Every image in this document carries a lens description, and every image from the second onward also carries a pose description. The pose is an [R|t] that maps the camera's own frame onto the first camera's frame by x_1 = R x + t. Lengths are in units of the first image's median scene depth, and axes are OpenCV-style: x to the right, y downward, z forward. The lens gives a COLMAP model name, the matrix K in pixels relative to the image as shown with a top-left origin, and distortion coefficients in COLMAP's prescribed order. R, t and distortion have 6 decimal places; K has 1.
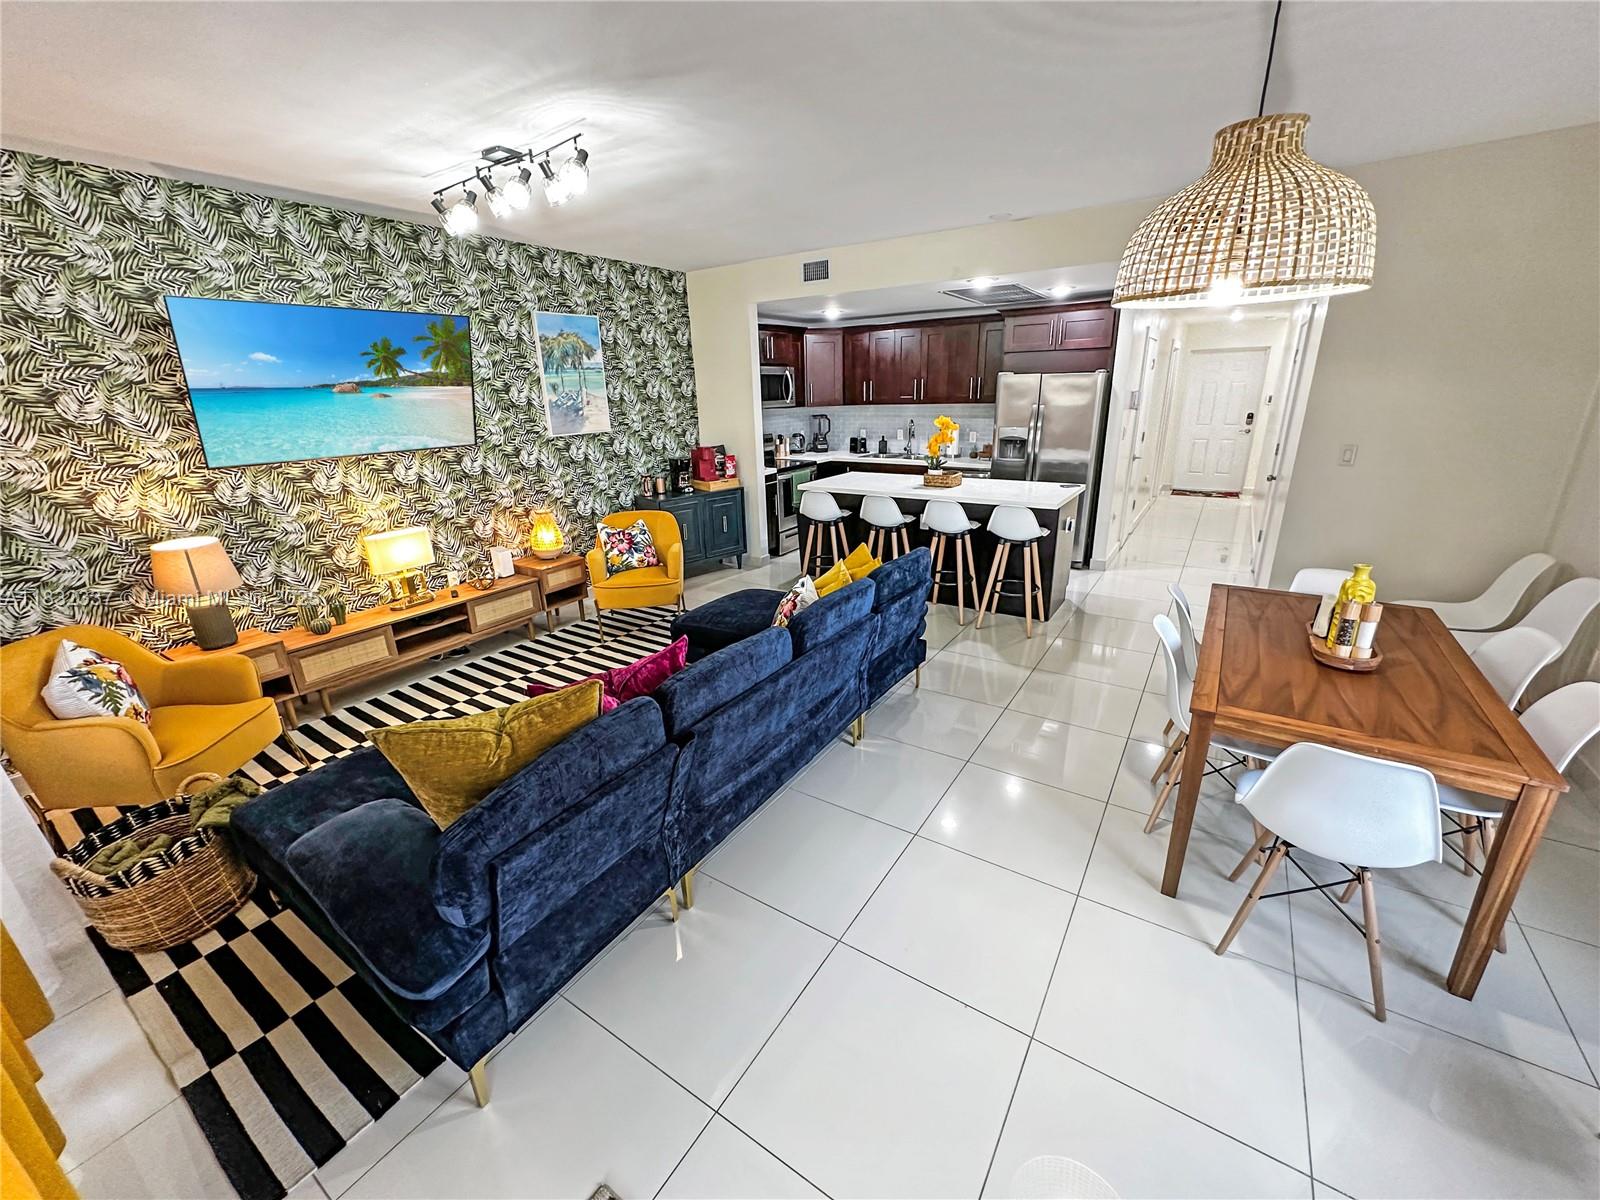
lens RADIAL K [[640.0, 0, 800.0], [0, 640.0, 600.0], [0, 0, 1]] dist [-0.000244, 0.000134]
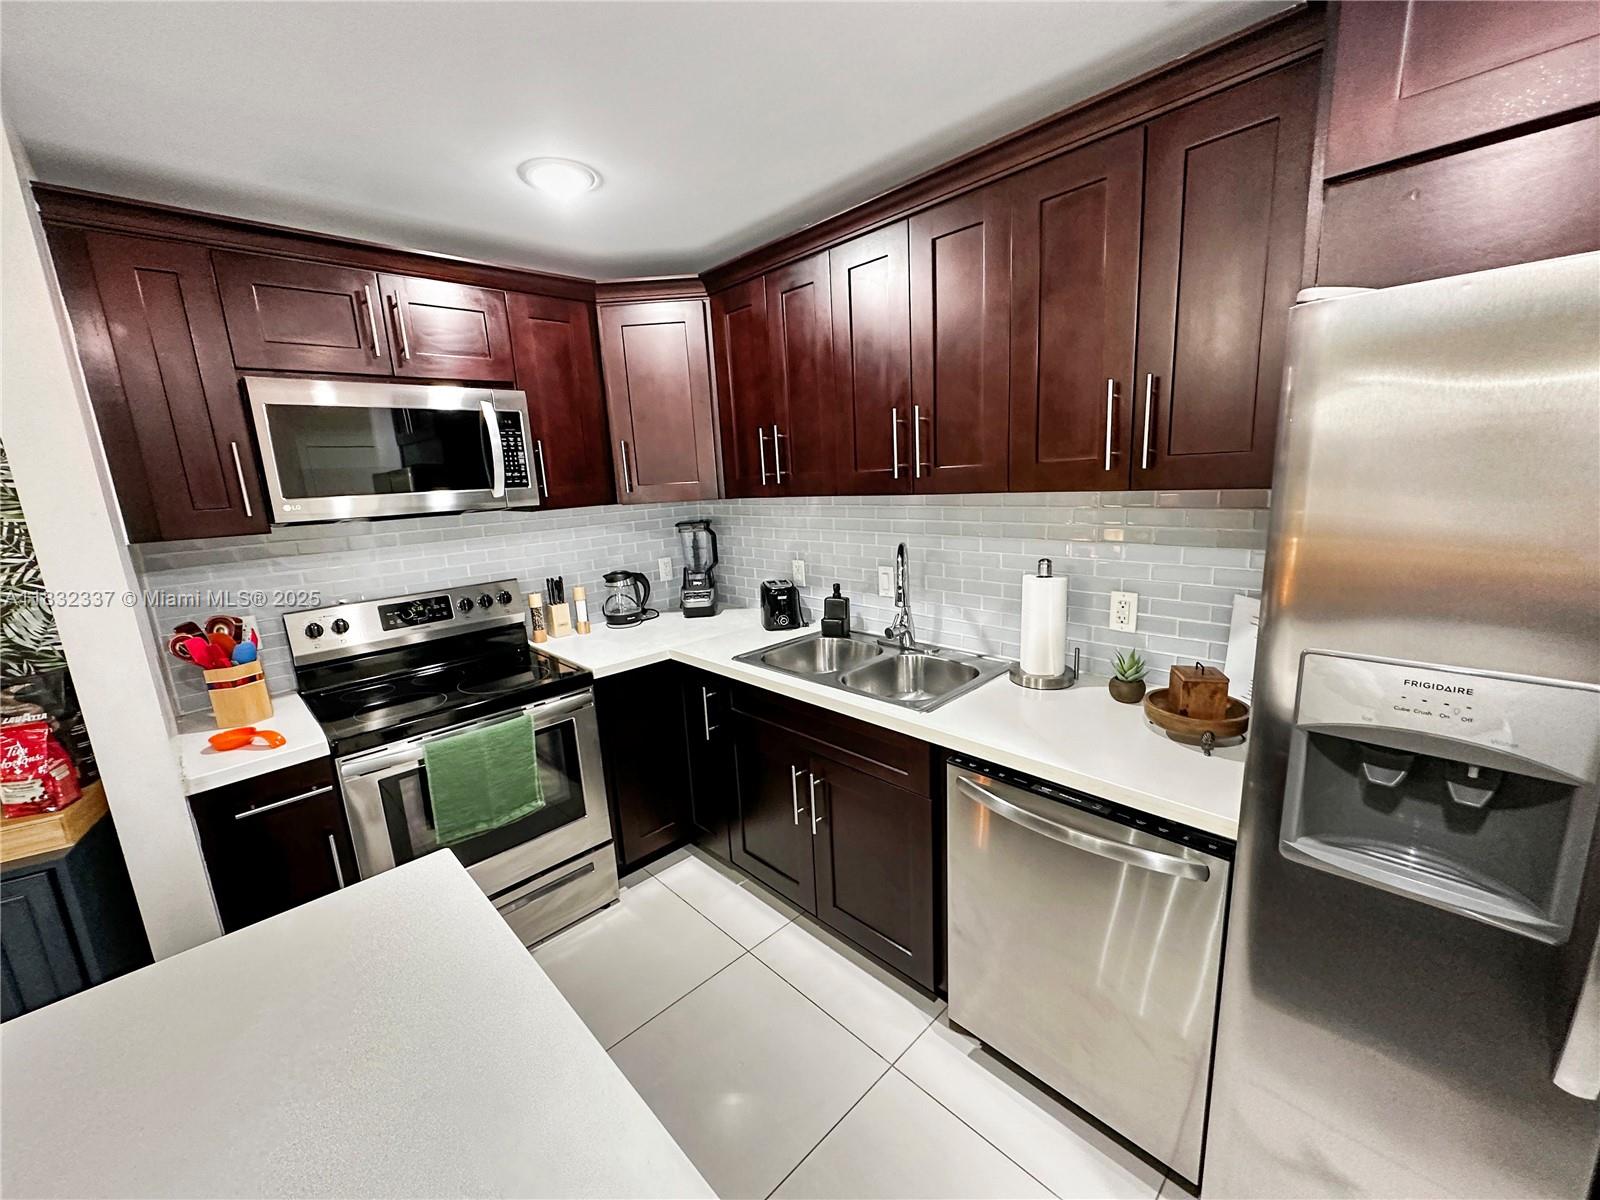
lens RADIAL K [[640.0, 0, 800.0], [0, 640.0, 600.0], [0, 0, 1]] dist [-0.000244, 0.000134]
pose [[0.974160, 0.020940, -0.224886, 0.320215], [-0.046071, 0.993181, -0.107089, -0.360308], [0.221110, 0.114683, 0.968482, 1.144414]]
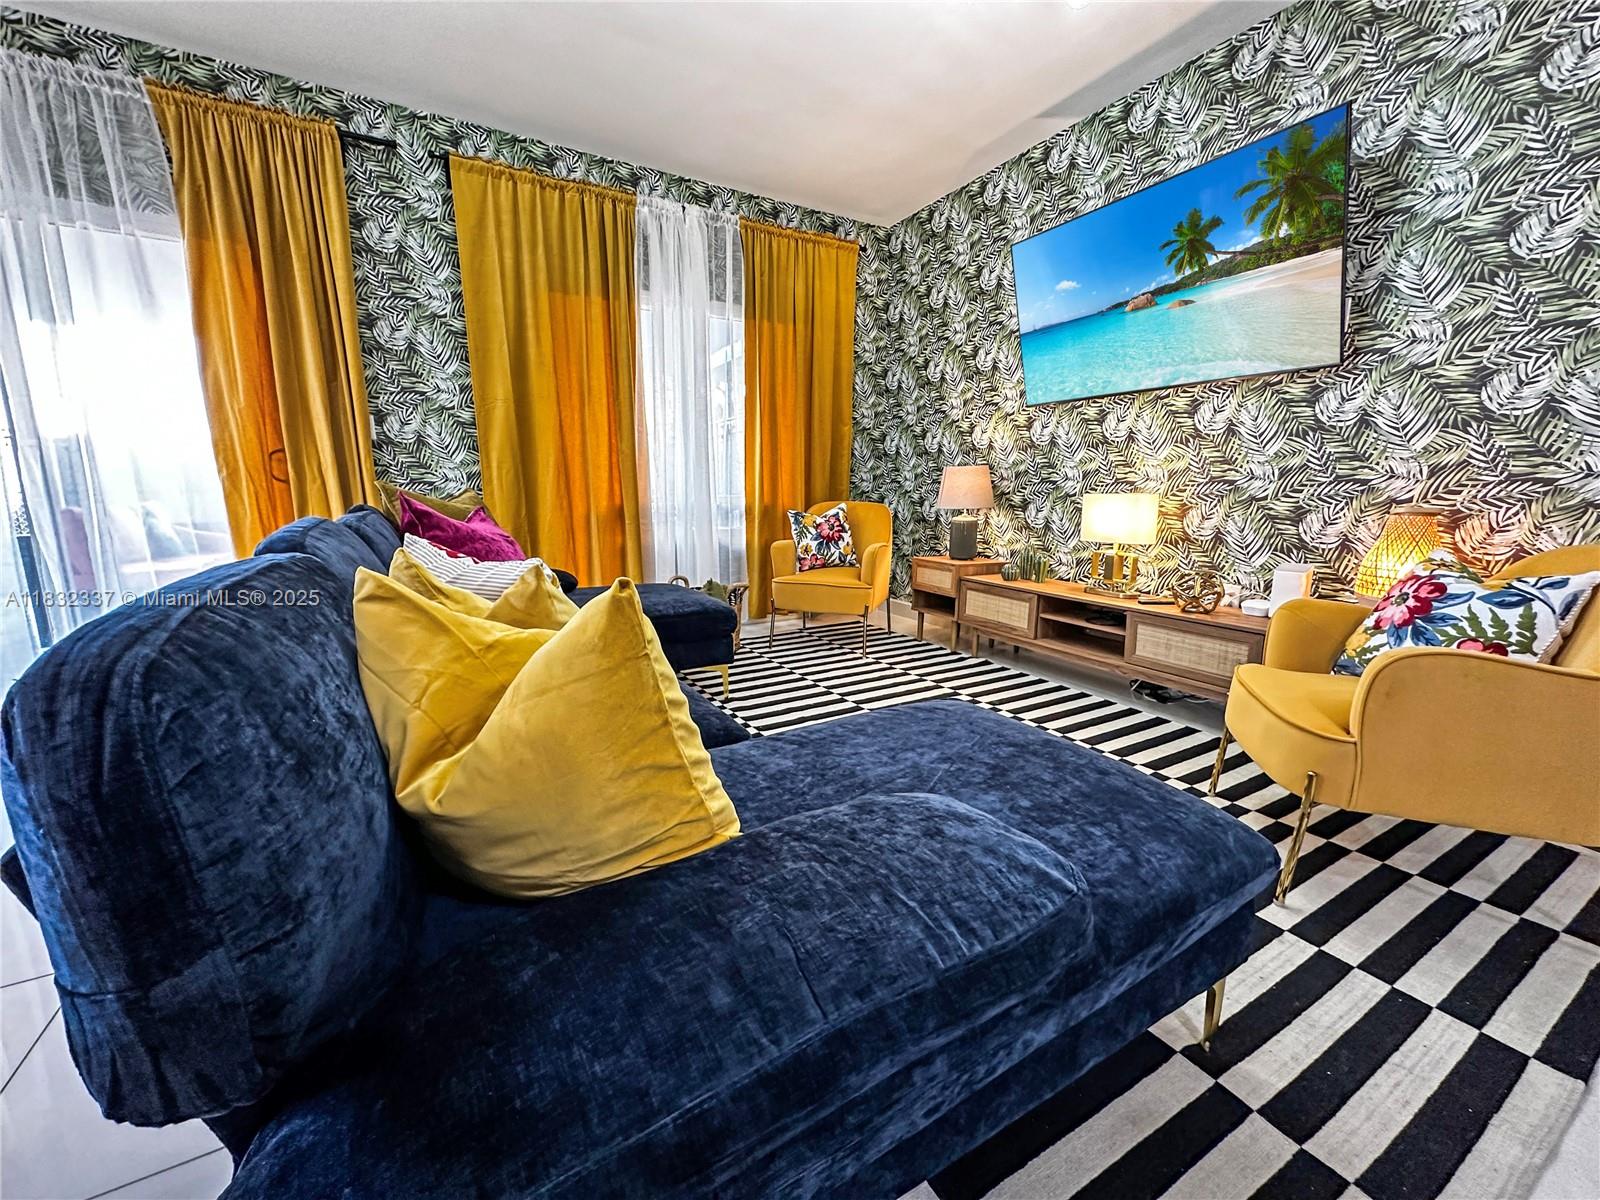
lens RADIAL K [[640.0, 0, 800.0], [0, 640.0, 600.0], [0, 0, 1]] dist [-0.000244, 0.000134]
pose [[-0.452077, 0.187590, -0.872030, 0.185925], [-0.270102, 0.902945, 0.334267, -0.127398], [0.850100, 0.386652, -0.357533, 0.899588]]
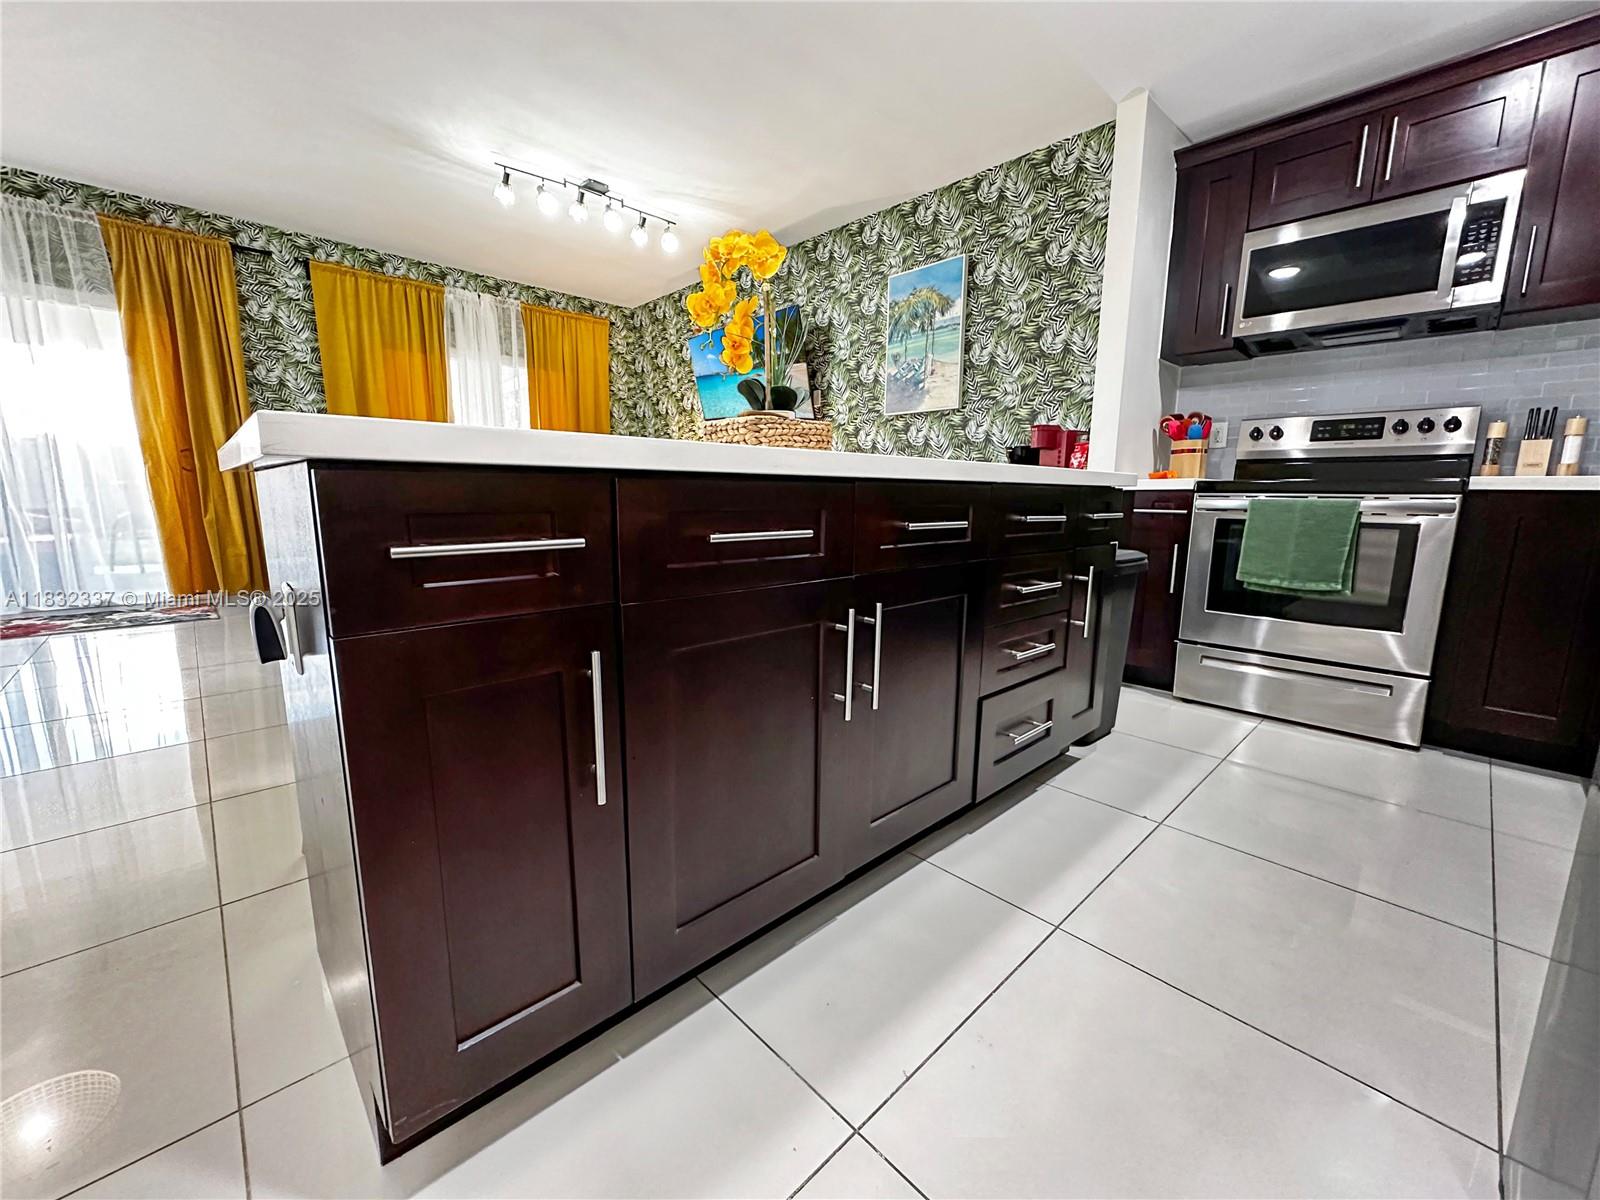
lens RADIAL K [[640.0, 0, 800.0], [0, 640.0, 600.0], [0, 0, 1]] dist [-0.000244, 0.000134]
pose [[-0.227114, 0.188711, -0.955410, 0.613101], [-0.310366, 0.915867, 0.254679, -0.238192], [0.923088, 0.354368, -0.149437, 1.265984]]
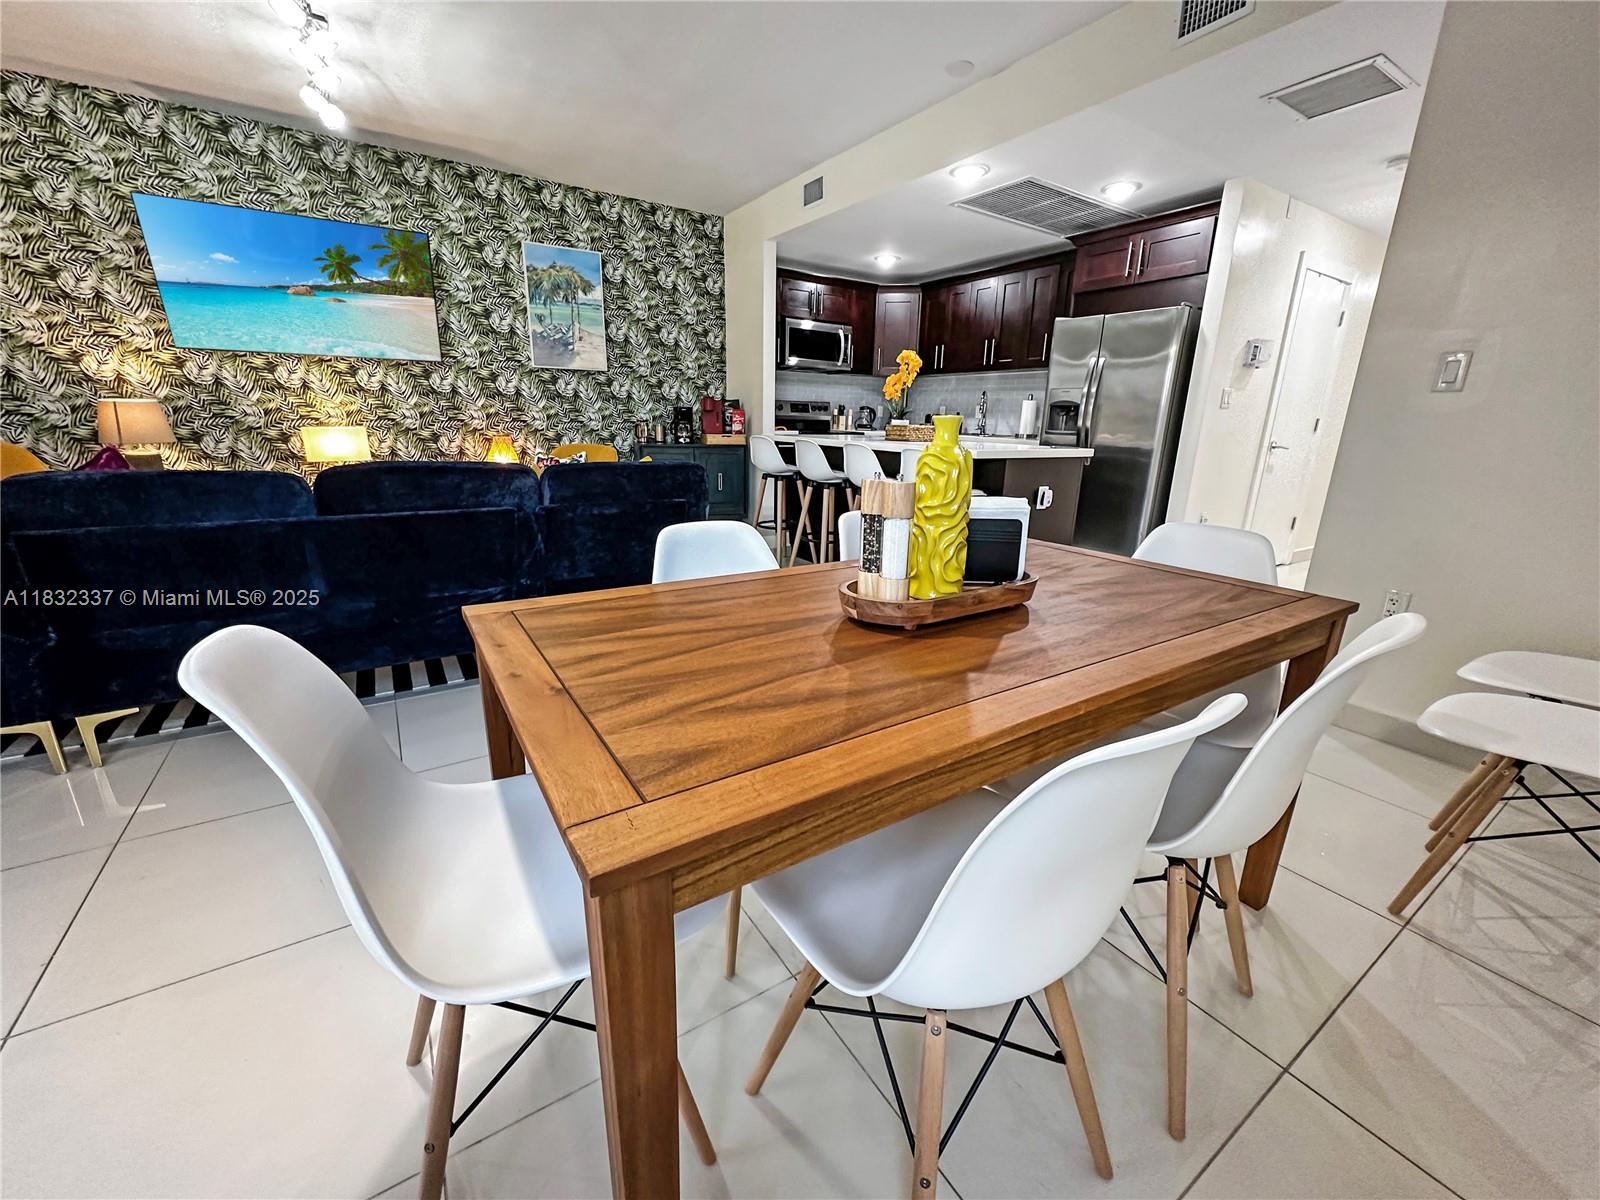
lens RADIAL K [[640.0, 0, 800.0], [0, 640.0, 600.0], [0, 0, 1]] dist [-0.000244, 0.000134]
pose [[0.915395, 0.156000, -0.371102, 0.497483], [-0.171504, 0.985143, -0.008922, 0.053649], [0.364196, 0.071813, 0.928549, 0.266095]]
